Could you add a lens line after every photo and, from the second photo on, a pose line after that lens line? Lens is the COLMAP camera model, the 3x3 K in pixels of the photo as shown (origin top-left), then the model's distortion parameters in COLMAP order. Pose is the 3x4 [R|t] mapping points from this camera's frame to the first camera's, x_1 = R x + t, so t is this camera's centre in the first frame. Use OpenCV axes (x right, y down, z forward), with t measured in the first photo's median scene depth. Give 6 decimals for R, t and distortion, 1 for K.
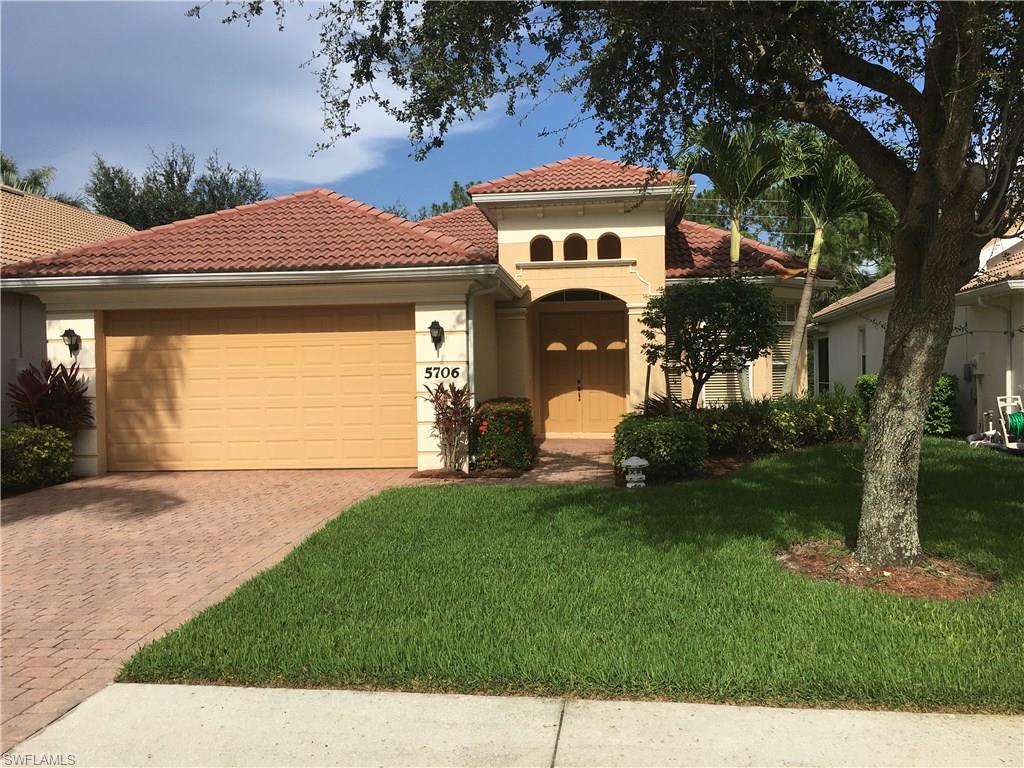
lens RADIAL K [[874.0, 0, 510.3], [0, 874.0, 385.2], [0, 0, 1]] dist [0.045878, -0.001153]
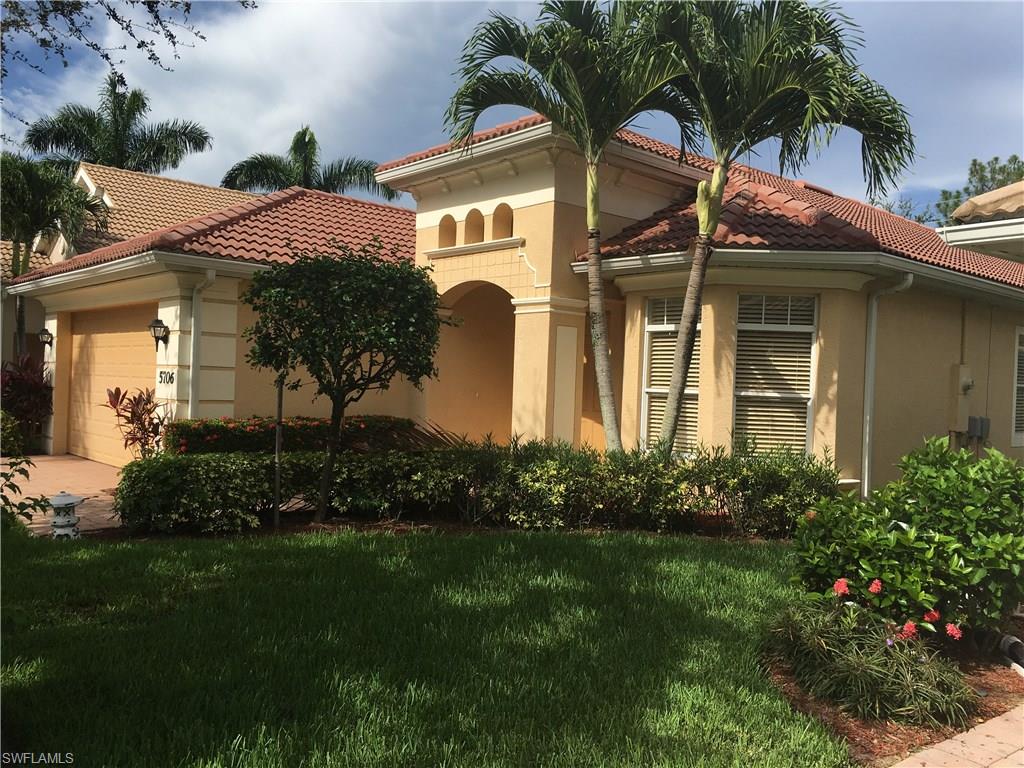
lens RADIAL K [[874.0, 0, 513.4], [0, 874.0, 383.5], [0, 0, 1]] dist [0.045878, -0.001153]
pose [[0.756895, 0.044895, -0.651993, 0.606396], [-0.056301, 0.998408, 0.003389, -0.025376], [0.651107, 0.034143, 0.758217, 0.449838]]
